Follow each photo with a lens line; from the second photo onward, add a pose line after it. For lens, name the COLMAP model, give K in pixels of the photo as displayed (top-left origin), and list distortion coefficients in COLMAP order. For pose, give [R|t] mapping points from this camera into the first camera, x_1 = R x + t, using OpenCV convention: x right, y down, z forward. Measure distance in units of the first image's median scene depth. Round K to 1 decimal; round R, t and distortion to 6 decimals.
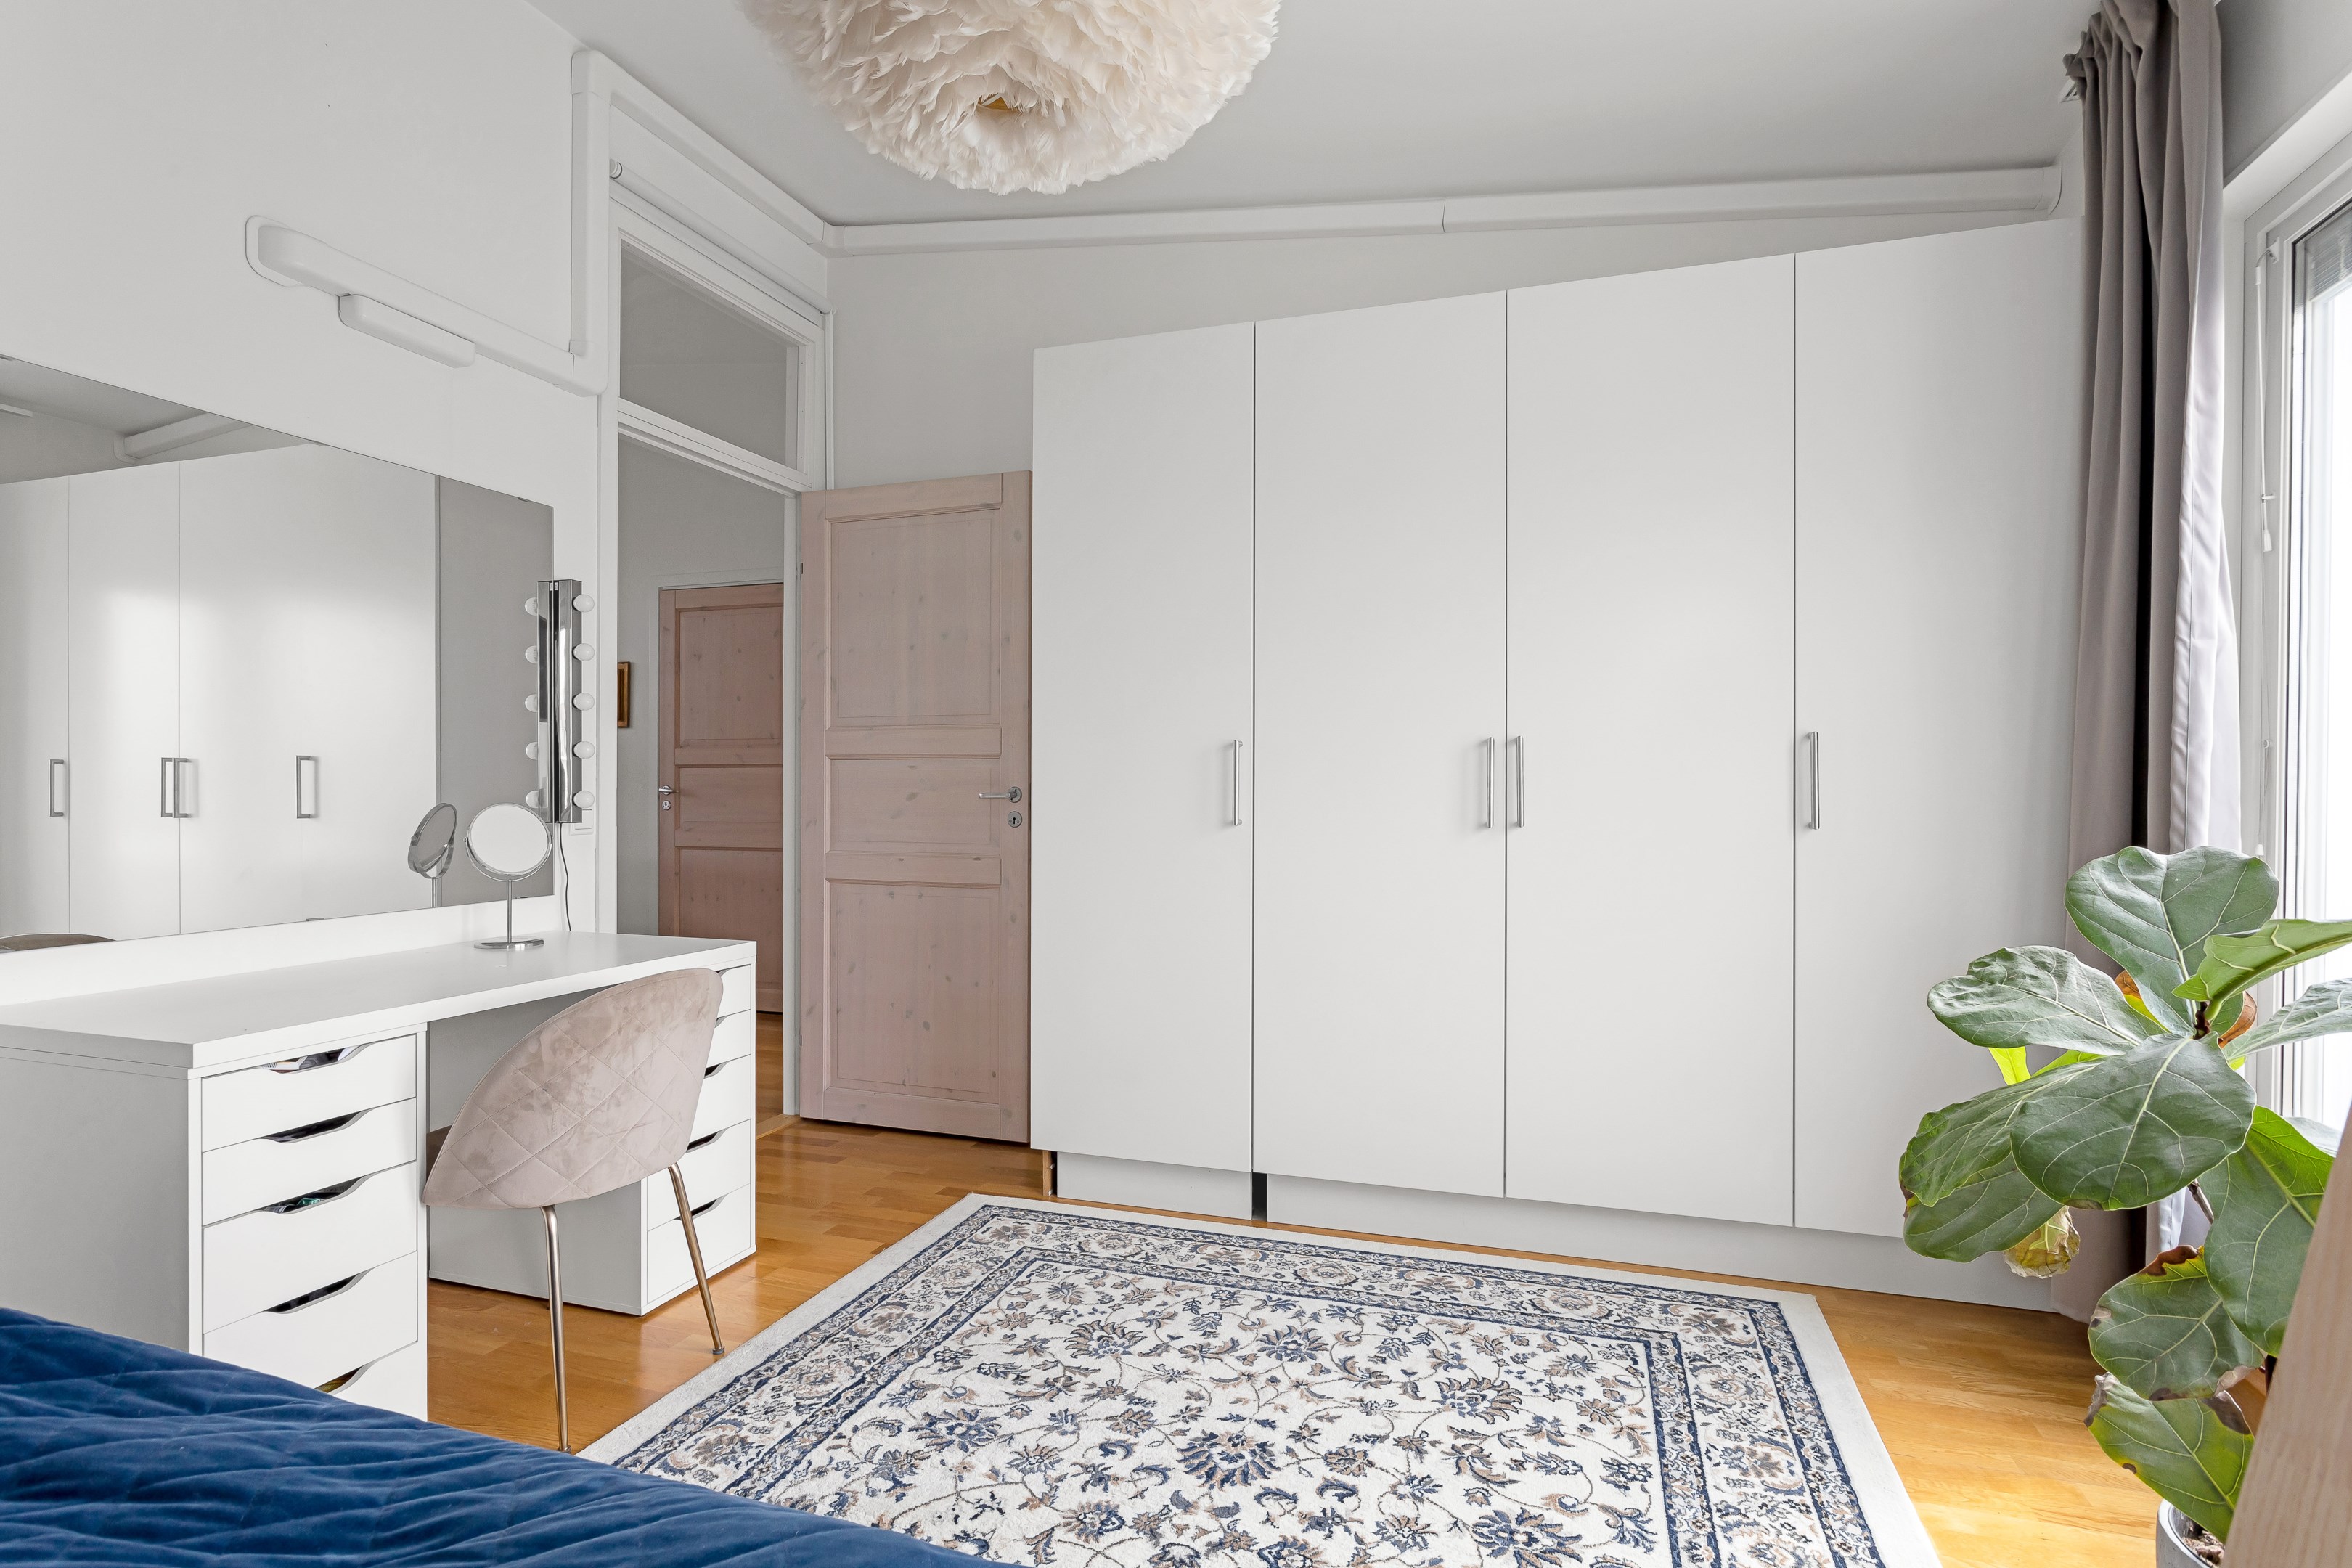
lens RADIAL K [[1193.9, 0, 1173.1], [0, 1193.9, 792.3], [0, 0, 1]] dist [0.000513, -0.000091]
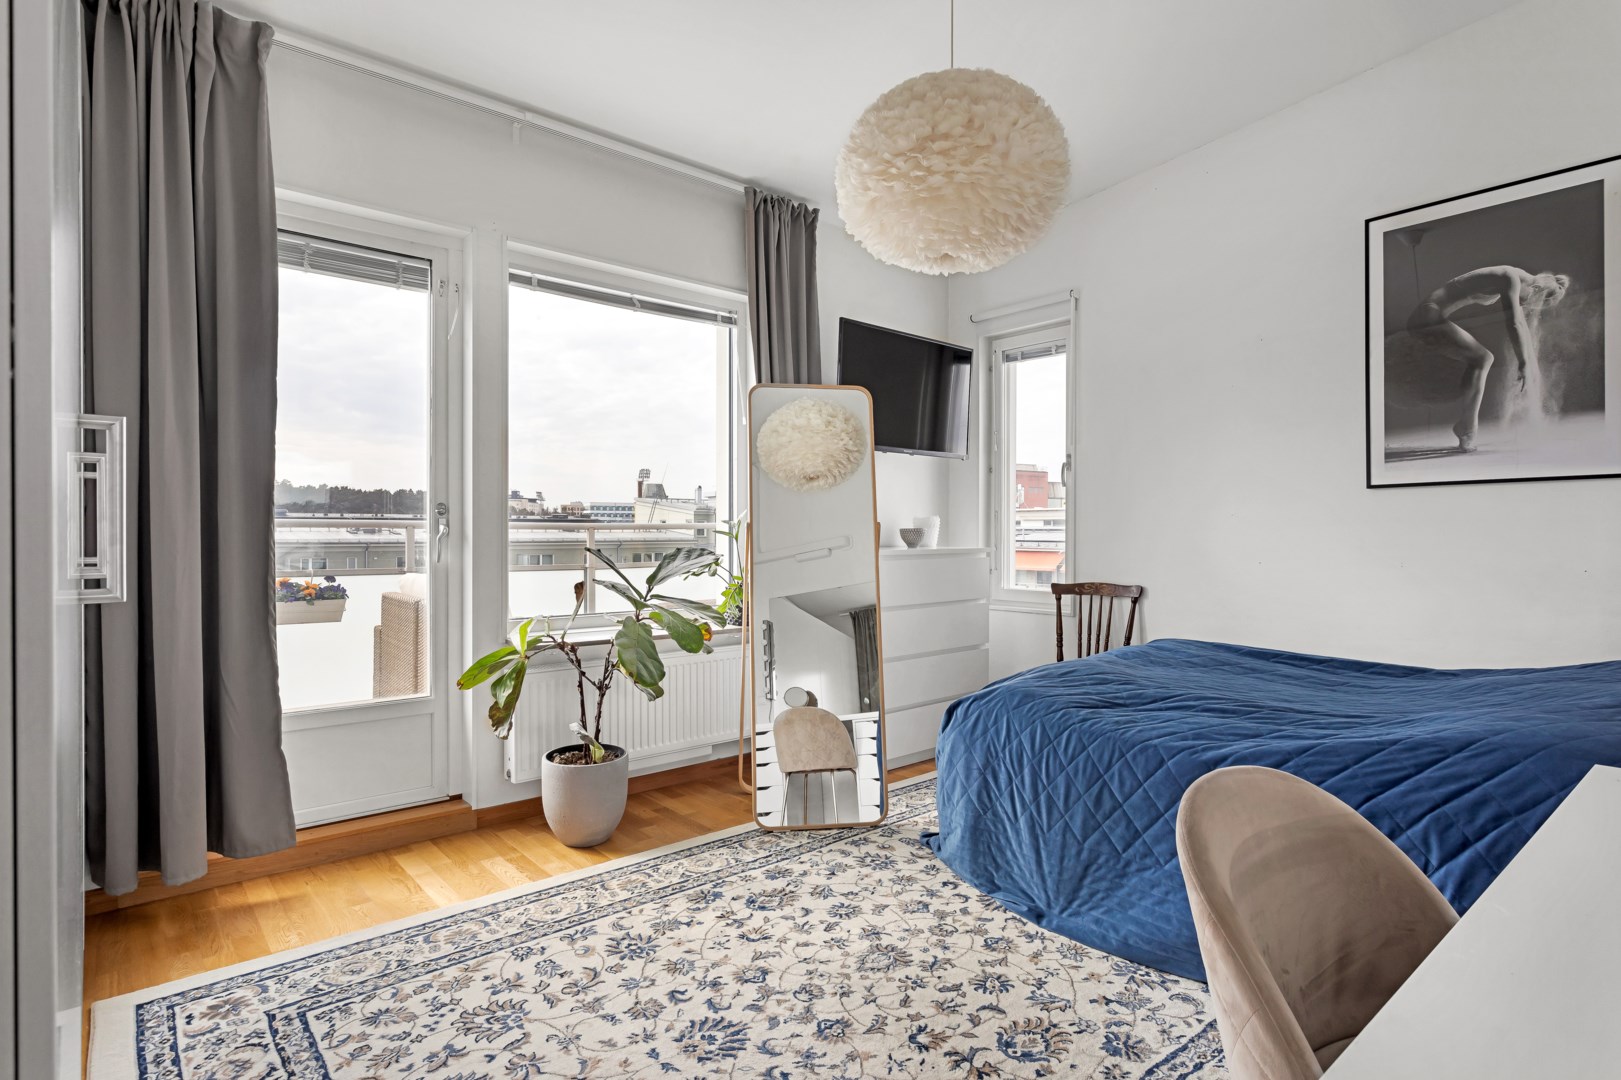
lens RADIAL K [[822.8, 0, 811.8], [0, 822.8, 539.2], [0, 0, 1]] dist [0.000513, -0.000091]
pose [[-0.856352, -0.006119, 0.516356, -0.506123], [-0.001325, 0.999953, 0.009653, 0.001903], [-0.516390, 0.007582, -0.856320, 1.701533]]
